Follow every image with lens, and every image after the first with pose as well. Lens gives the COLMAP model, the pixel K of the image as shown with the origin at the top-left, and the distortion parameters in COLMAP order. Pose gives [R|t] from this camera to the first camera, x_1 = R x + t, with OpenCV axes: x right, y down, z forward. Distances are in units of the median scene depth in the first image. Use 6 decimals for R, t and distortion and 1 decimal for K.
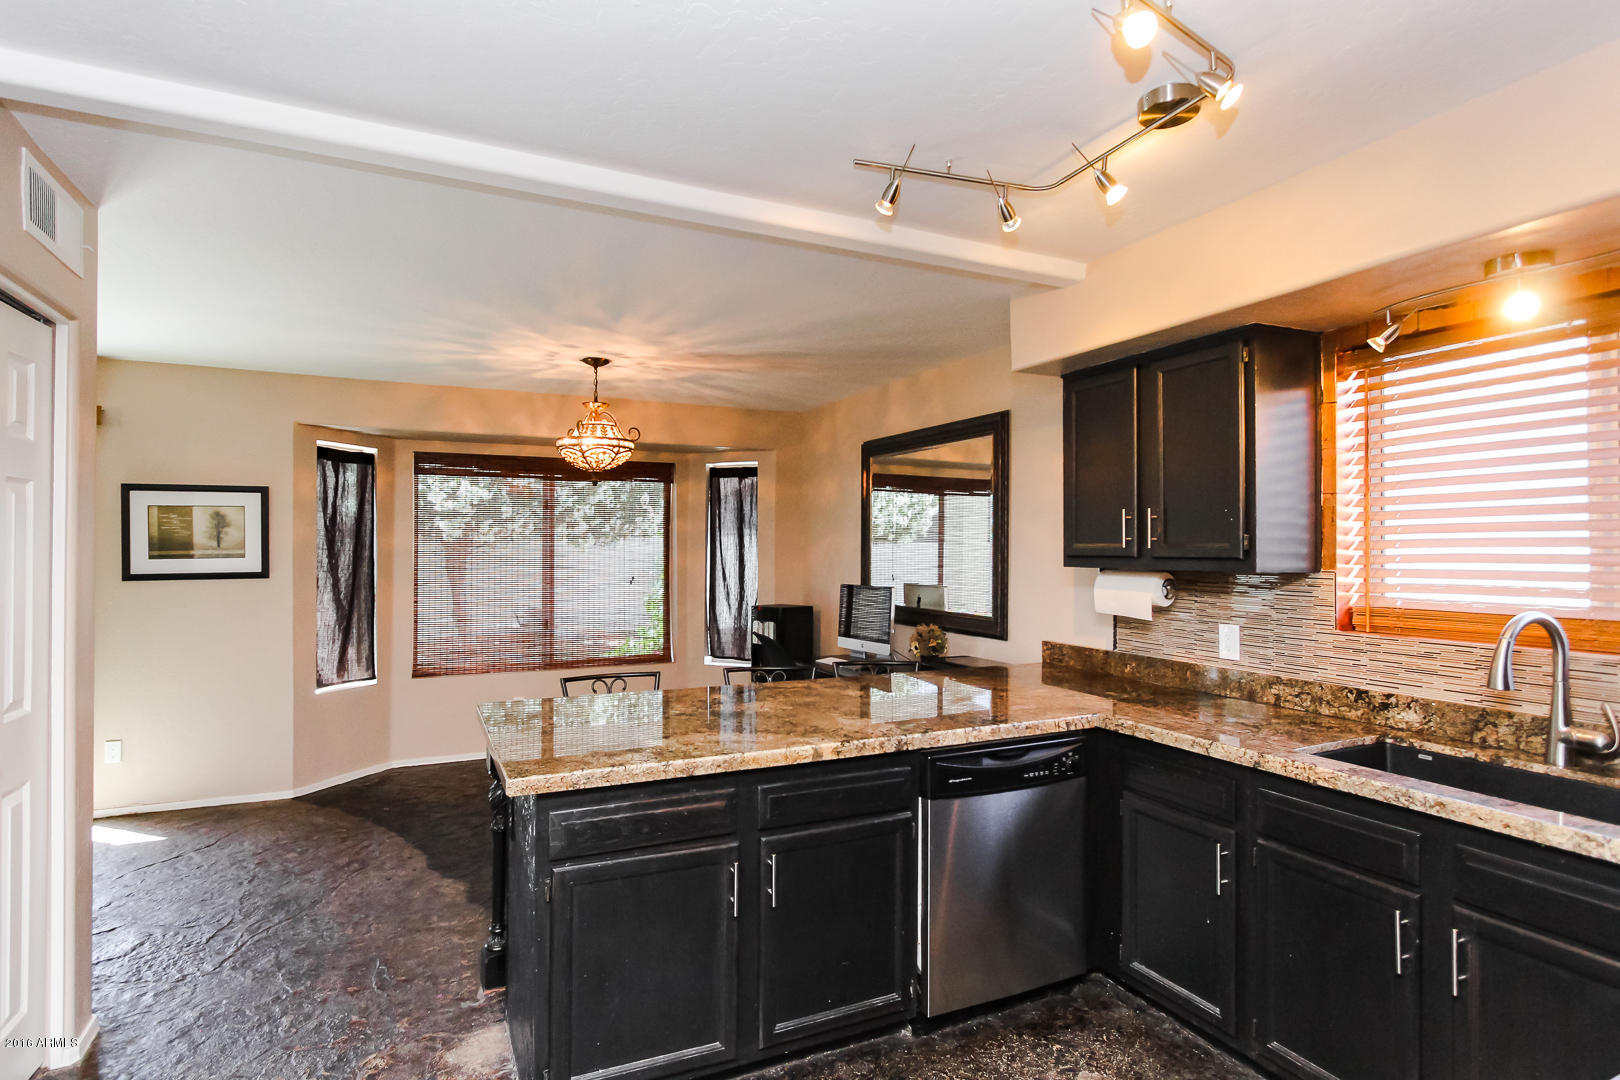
lens RADIAL K [[804.2, 0, 801.9], [0, 804.2, 537.6], [0, 0, 1]] dist [-0.002320, 0.000726]
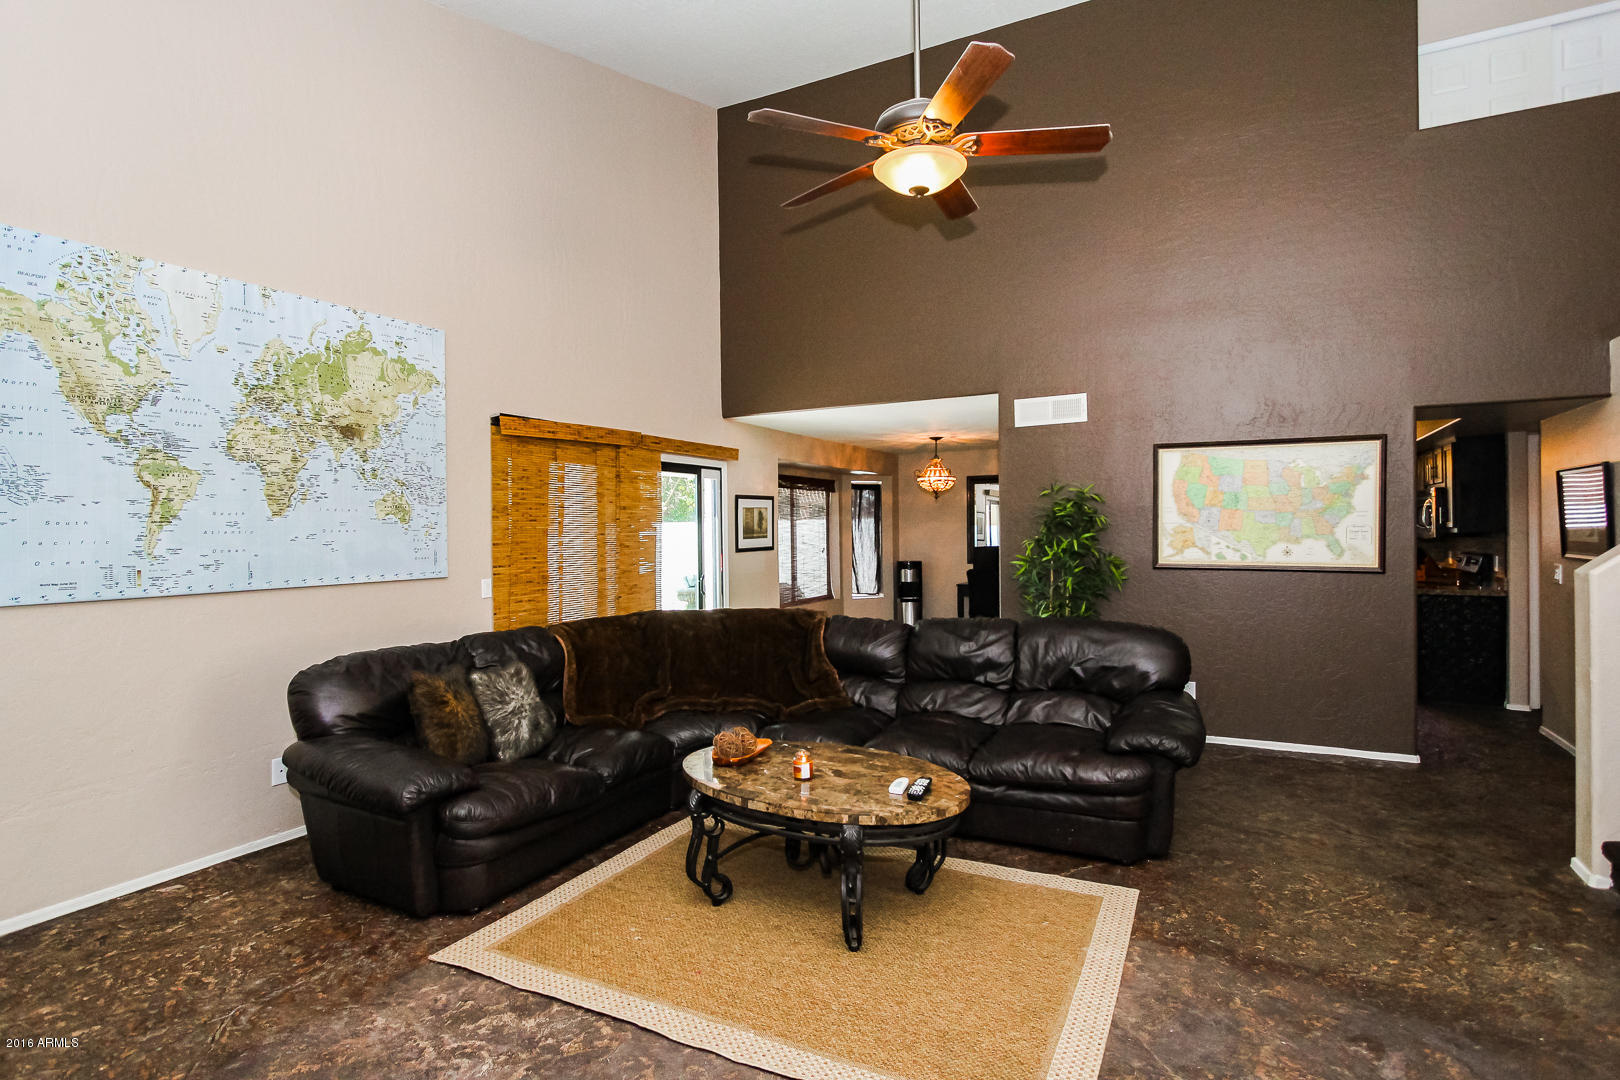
lens RADIAL K [[831.1, 0, 807.9], [0, 831.1, 530.8], [0, 0, 1]] dist [-0.002580, -0.000185]
pose [[0.785106, -0.007817, 0.619312, -1.709964], [0.000833, 0.999933, 0.011565, -0.010392], [-0.619360, -0.008564, 0.785060, -0.415573]]
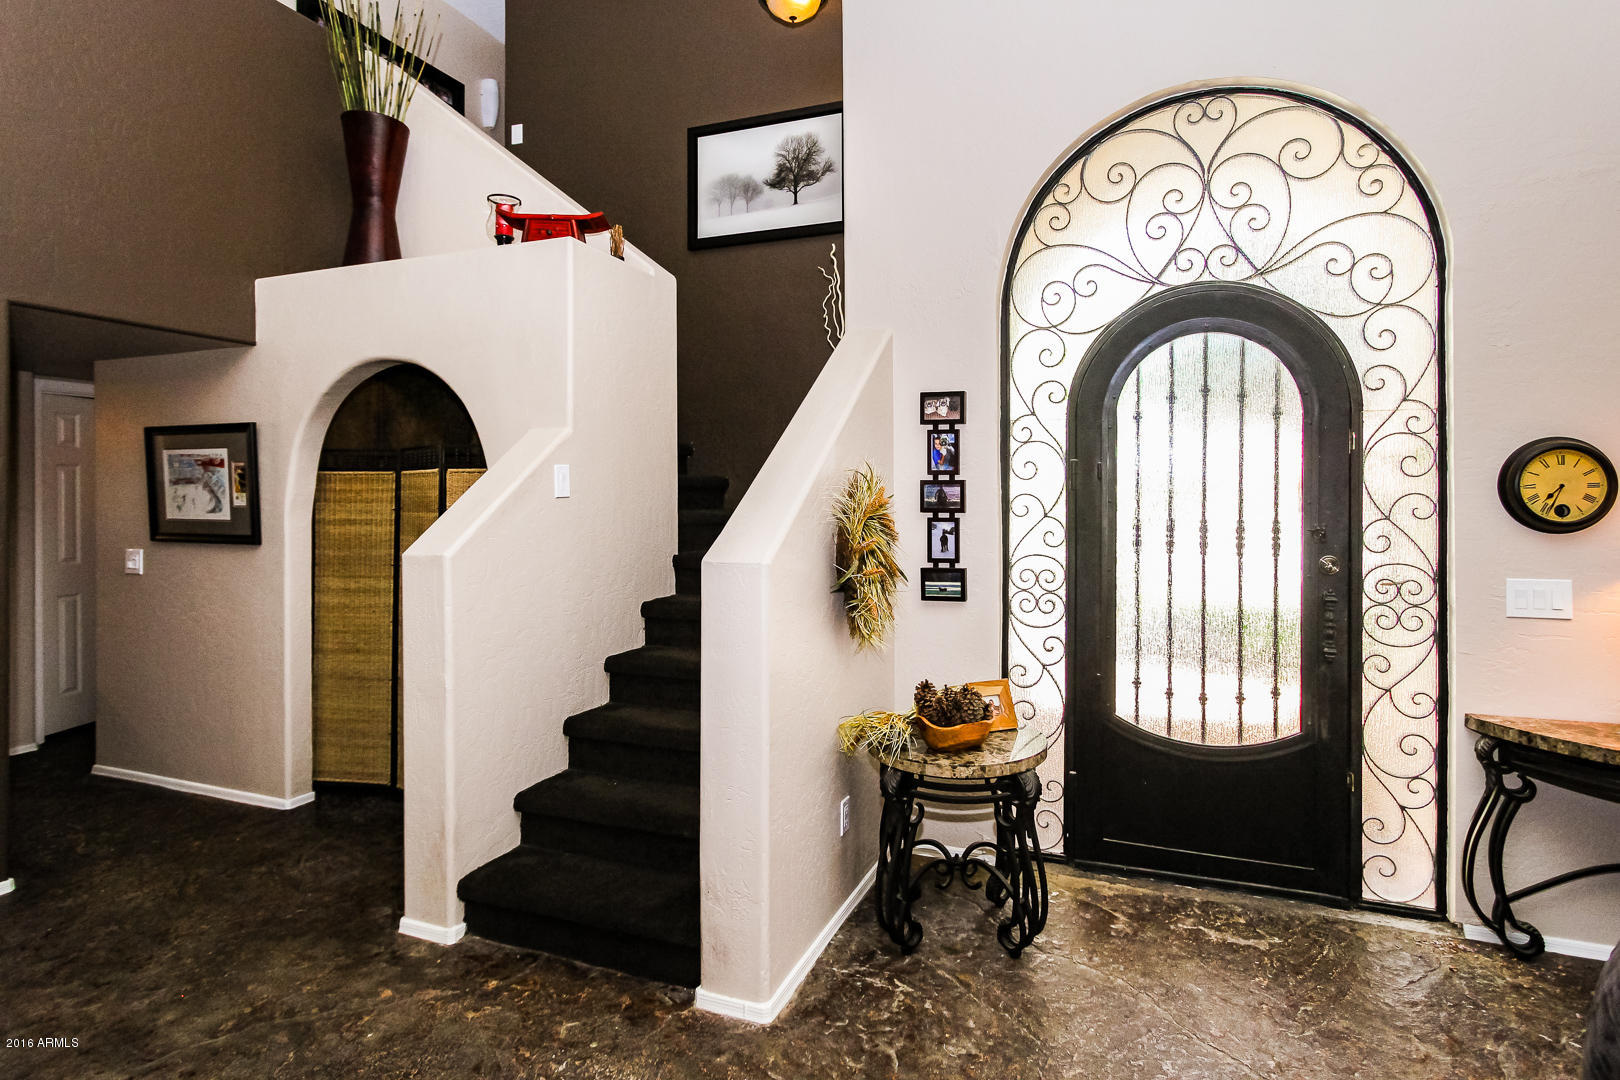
lens RADIAL K [[818.8, 0, 845.6], [0, 818.8, 493.3], [0, 0, 1]] dist [-0.001957, 0.000121]
pose [[-0.713561, 0.004888, 0.700576, -1.328801], [-0.008505, 0.999842, -0.015638, -0.002077], [-0.700542, -0.017118, -0.713406, -0.049788]]
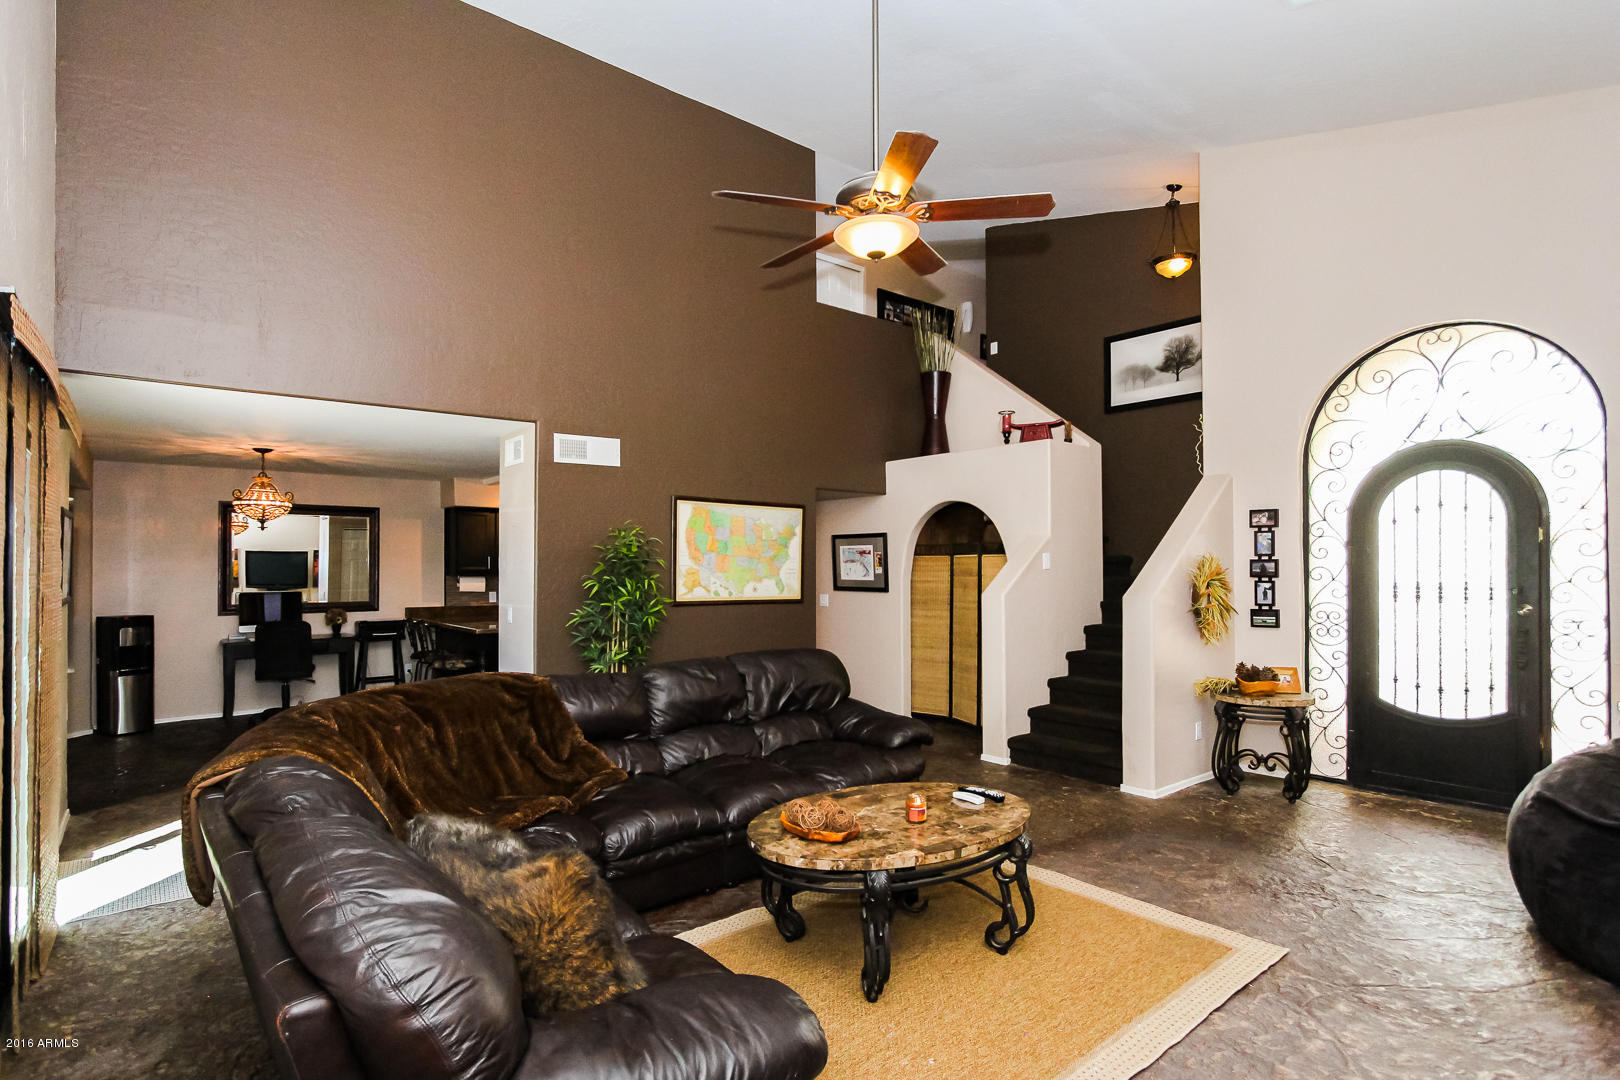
lens RADIAL K [[808.1, 0, 801.3], [0, 808.1, 560.7], [0, 0, 1]] dist [-0.003728, -0.000491]
pose [[-0.264446, 0.010263, 0.964346, -1.898713], [-0.010767, 0.999850, -0.013594, 0.001302], [-0.964340, -0.013978, -0.264296, 0.396557]]
